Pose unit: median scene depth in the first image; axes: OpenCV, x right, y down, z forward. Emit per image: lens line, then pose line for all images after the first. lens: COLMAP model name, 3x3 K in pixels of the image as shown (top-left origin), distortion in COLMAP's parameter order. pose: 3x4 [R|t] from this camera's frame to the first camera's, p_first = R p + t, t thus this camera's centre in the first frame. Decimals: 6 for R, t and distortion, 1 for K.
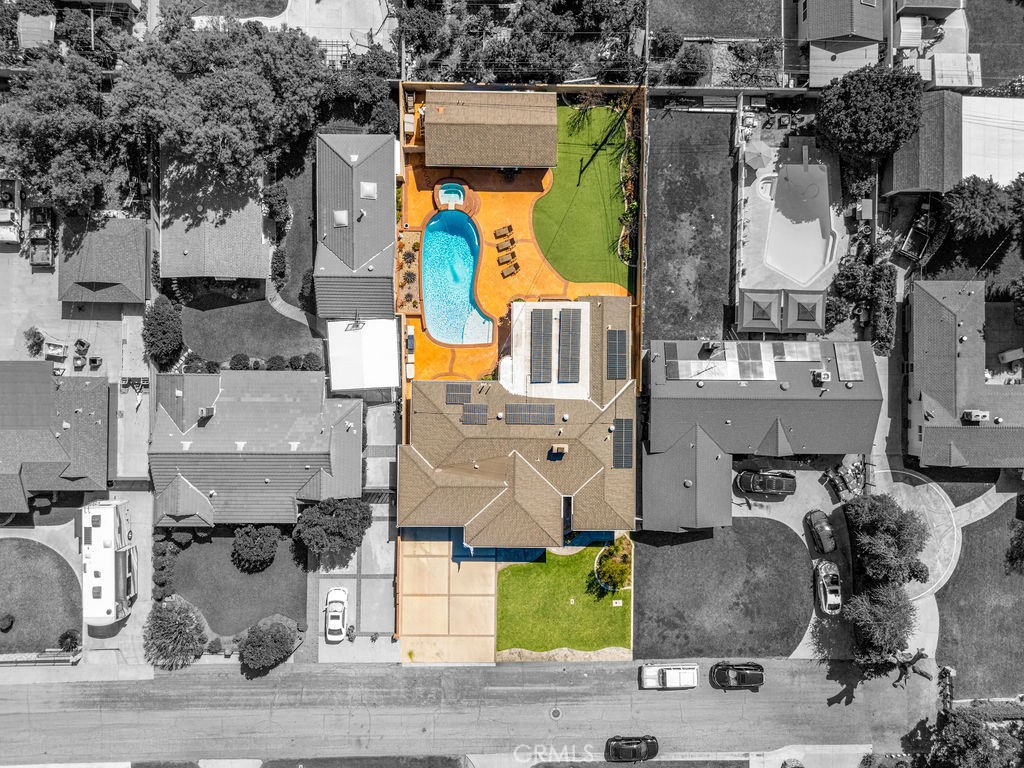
lens RADIAL K [[767.5, 0, 512.0], [0, 767.5, 384.0], [0, 0, 1]] dist [0.058384, -0.043261]
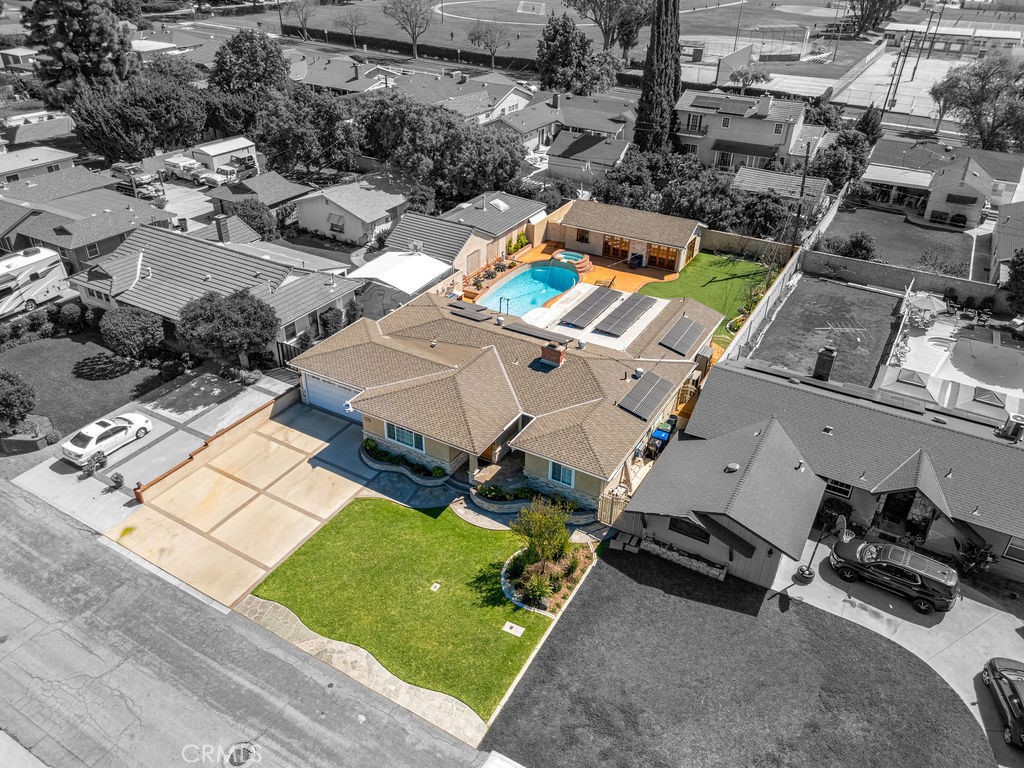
lens RADIAL K [[757.0, 0, 512.0], [0, 757.0, 384.0], [0, 0, 1]] dist [0.054276, -0.035907]
pose [[0.871503, 0.245800, -0.424340, 0.297444], [-0.490306, 0.452767, -0.744716, 0.565387], [0.009076, 0.857079, 0.515105, 0.642339]]
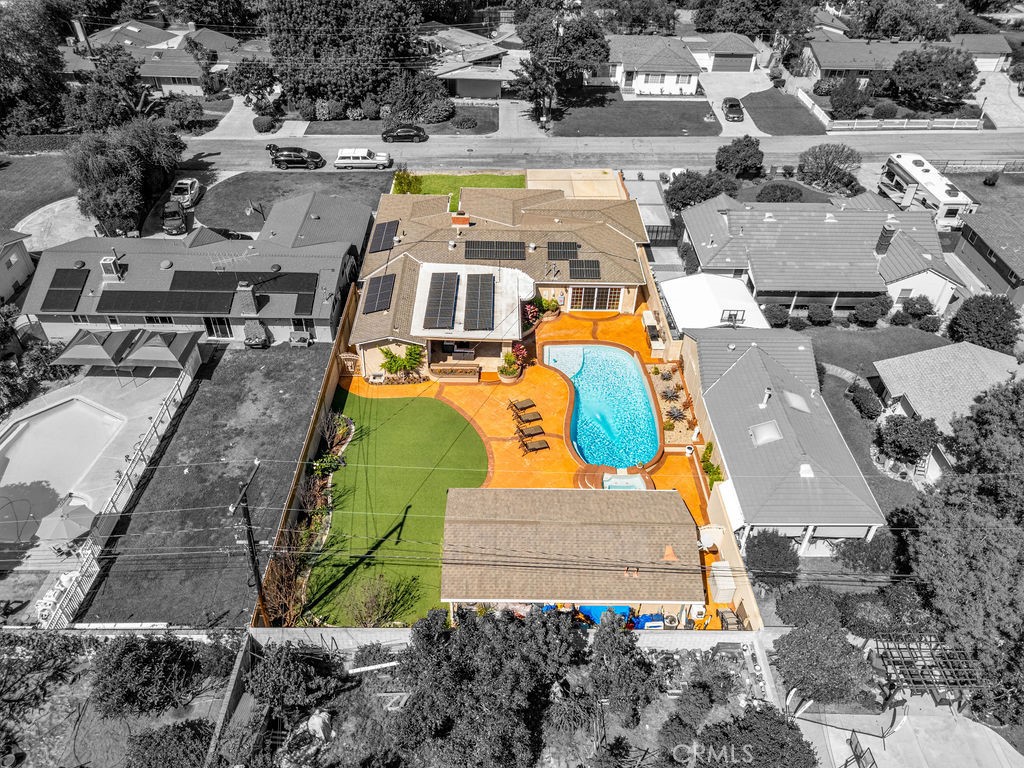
lens RADIAL K [[757.0, 0, 512.0], [0, 757.0, 384.0], [0, 0, 1]] dist [0.054276, -0.035907]
pose [[-0.999061, -0.020025, -0.038409, 0.032430], [-0.017399, -0.626514, 0.779216, -0.647878], [-0.039667, 0.779153, 0.625577, 0.575124]]
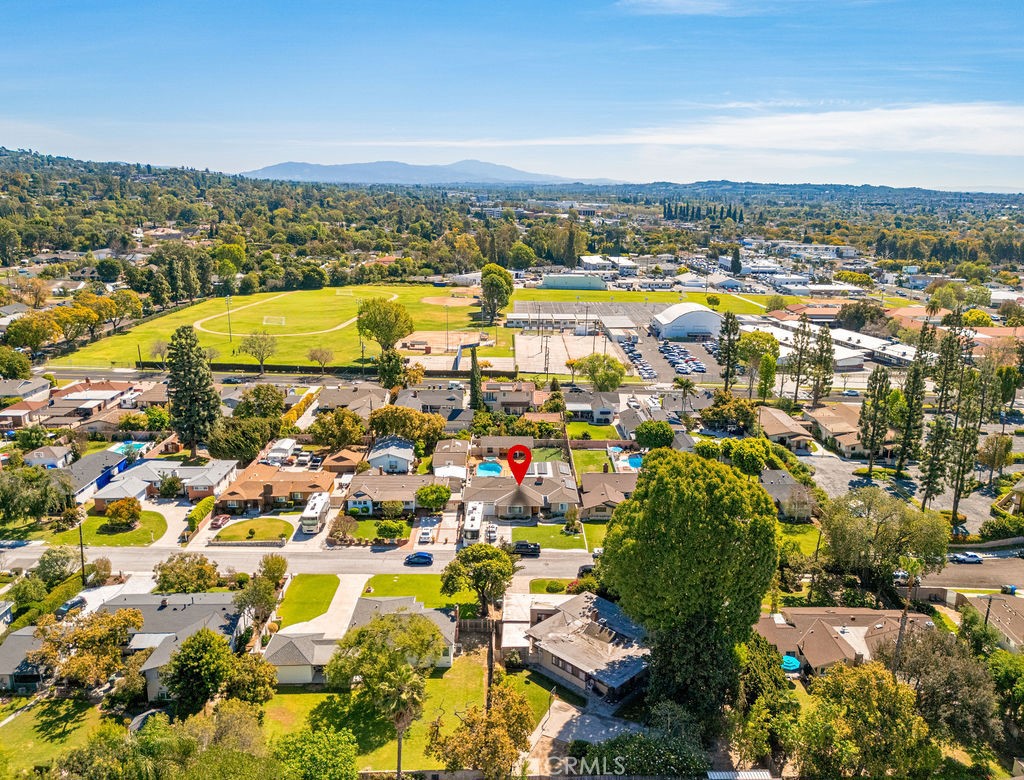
lens RADIAL K [[801.9, 0, 539.1], [0, 801.9, 389.7], [0, 0, 1]] dist [0.117178, 0.000081]
pose [[0.998940, -0.023789, 0.039420, -0.021956], [0.044214, 0.256810, -0.965450, 2.076100], [0.012843, 0.966169, 0.257589, 0.159254]]
